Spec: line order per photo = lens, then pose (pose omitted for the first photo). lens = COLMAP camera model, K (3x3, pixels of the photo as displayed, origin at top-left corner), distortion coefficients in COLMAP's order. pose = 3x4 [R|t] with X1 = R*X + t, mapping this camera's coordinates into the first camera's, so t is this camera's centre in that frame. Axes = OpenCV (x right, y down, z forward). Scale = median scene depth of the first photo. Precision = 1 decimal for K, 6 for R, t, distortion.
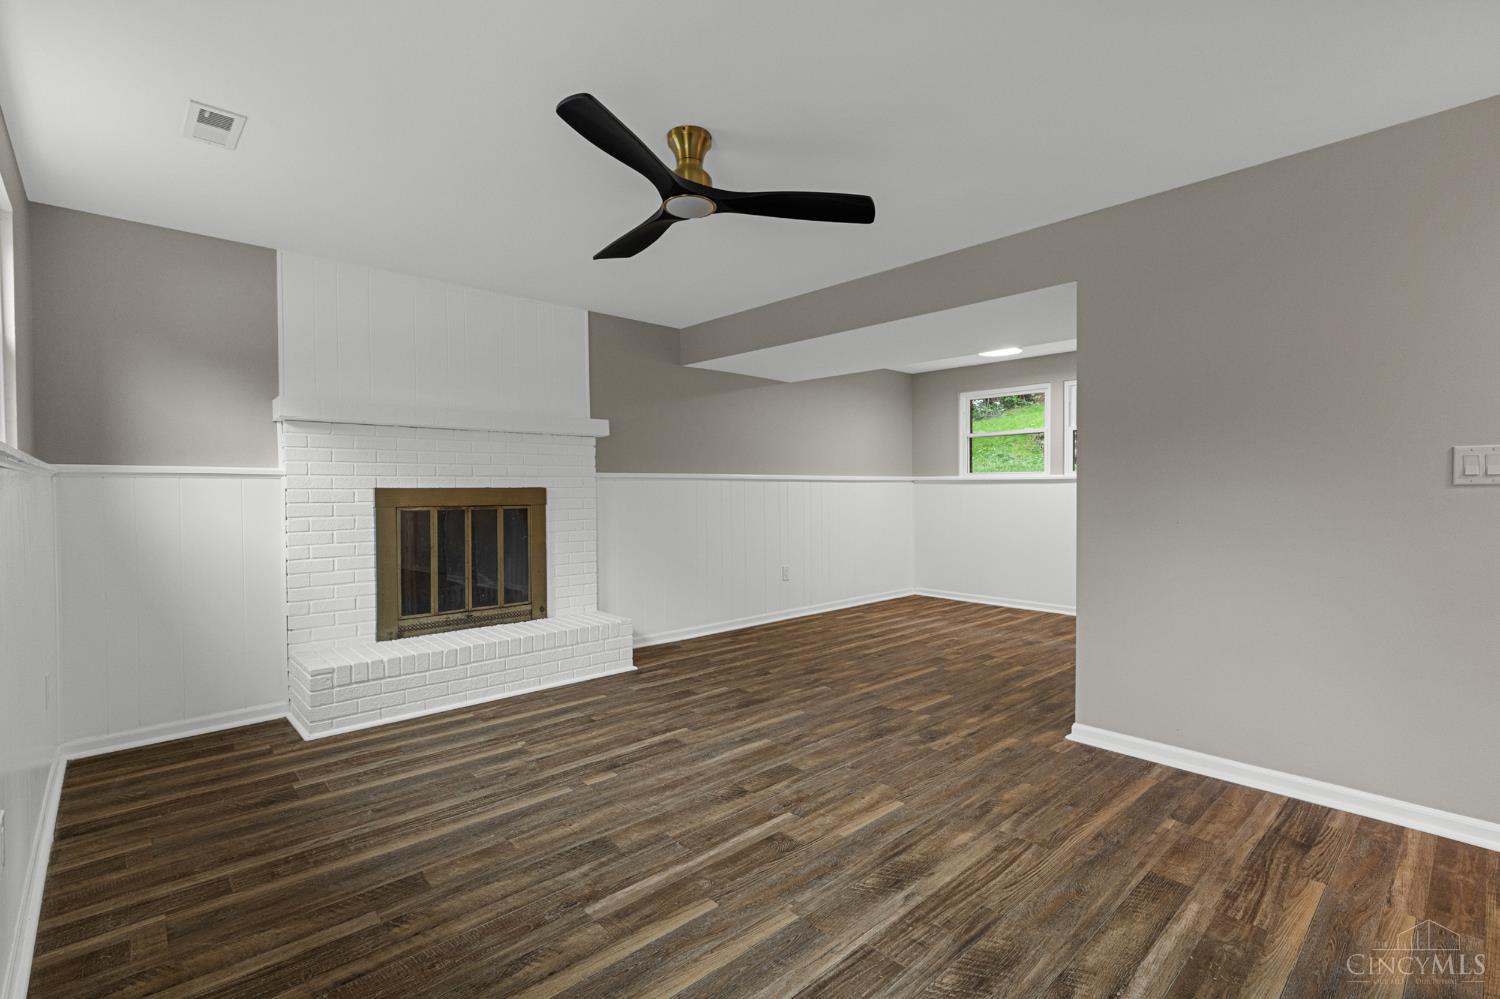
lens RADIAL K [[674.8, 0, 737.7], [0, 674.8, 497.2], [0, 0, 1]] dist [0.002979, 0.000373]
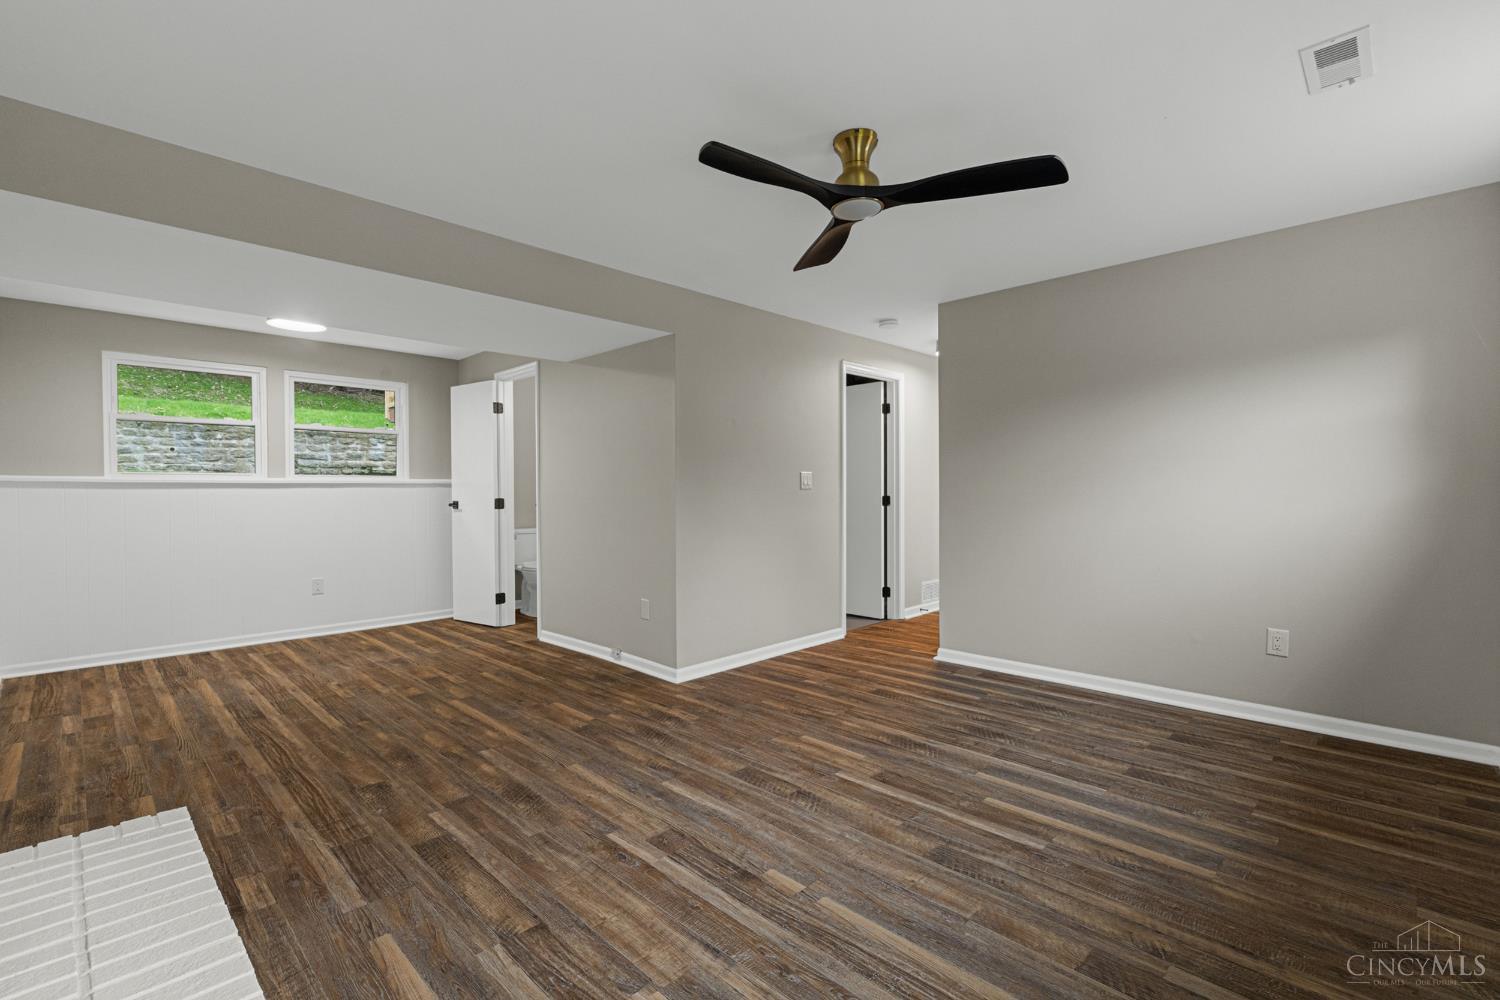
lens RADIAL K [[680.9, 0, 737.7], [0, 680.9, 495.4], [0, 0, 1]] dist [0.003798, -0.000369]
pose [[-0.049592, -0.004285, 0.998760, -0.877898], [0.019629, 0.999793, 0.005264, -0.007919], [-0.998577, 0.019865, -0.049498, 1.006029]]
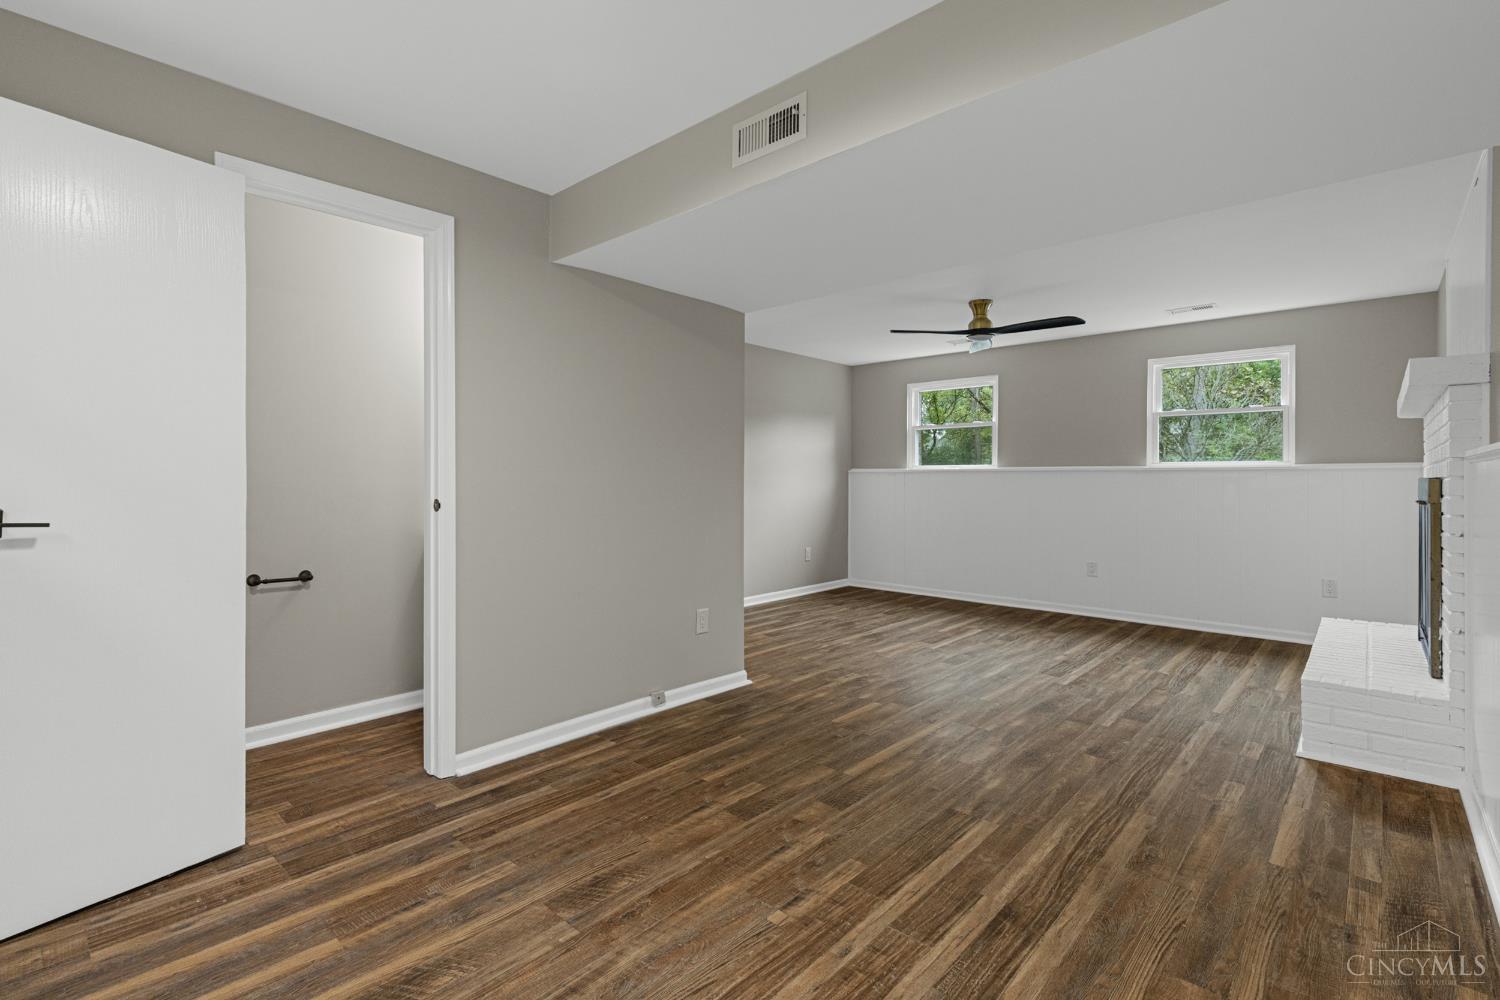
lens RADIAL K [[690.4, 0, 746.1], [0, 690.4, 486.6], [0, 0, 1]] dist [0.002976, 0.000275]
pose [[-0.994897, 0.000209, -0.100900, 0.664114], [-0.002353, 0.999678, 0.025274, -0.030943], [0.100873, 0.025383, -0.994575, 2.385468]]
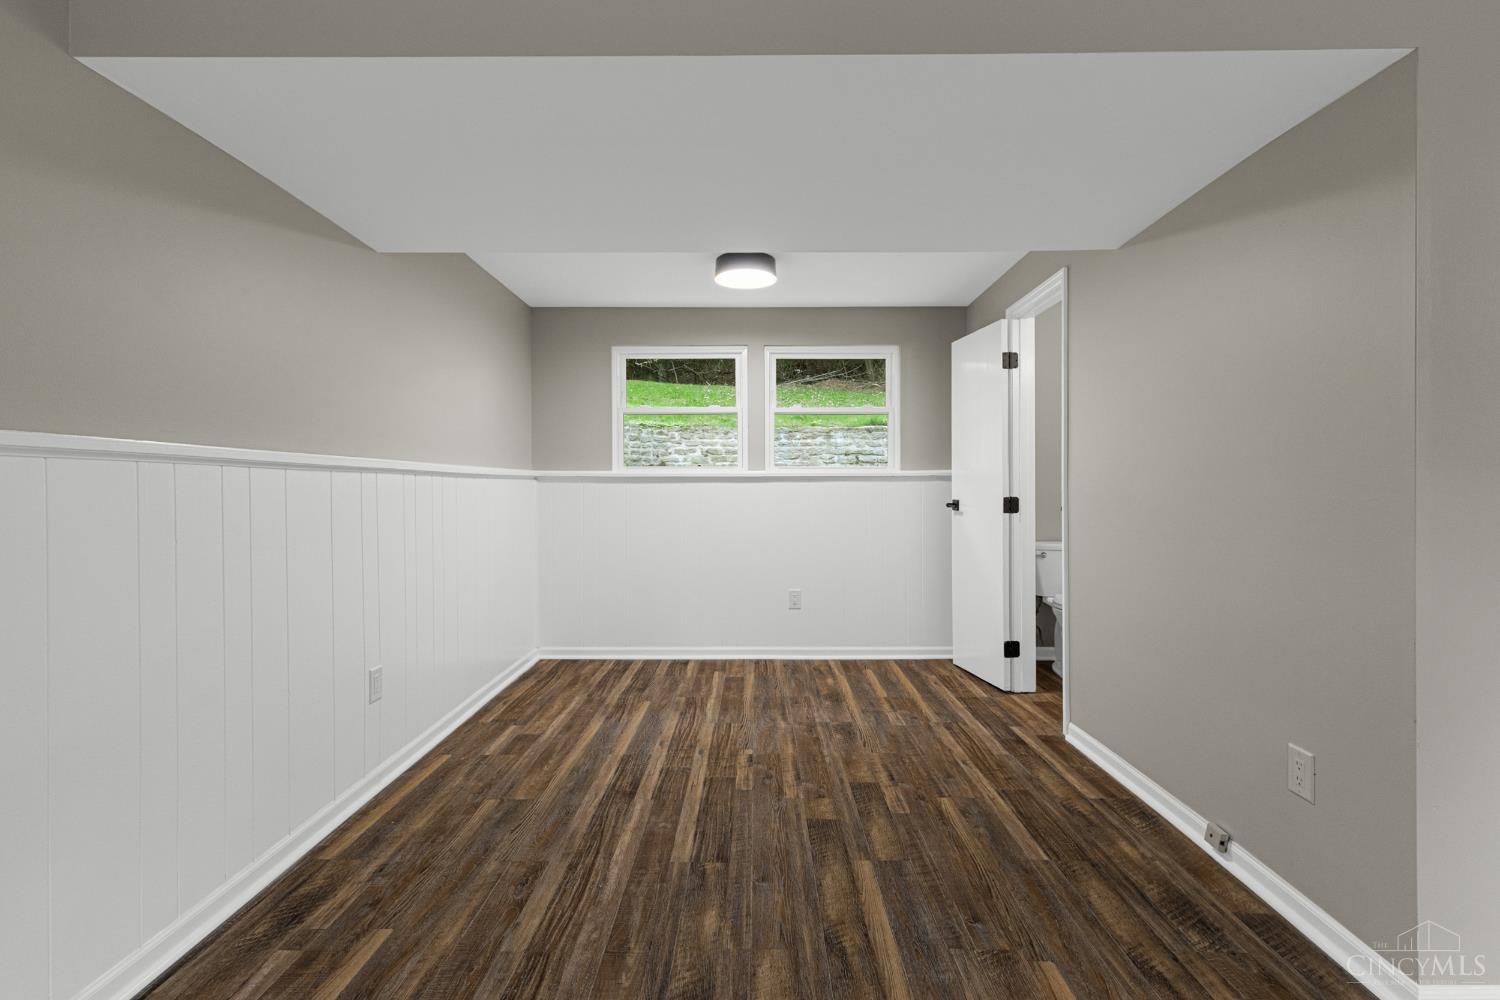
lens RADIAL K [[680.9, 0, 737.7], [0, 680.9, 495.4], [0, 0, 1]] dist [0.003798, -0.000369]
pose [[0.685274, -0.008164, 0.728239, -0.178480], [0.012313, 0.999924, -0.000376, -0.012203], [-0.728181, 0.009225, 0.685323, 1.087014]]
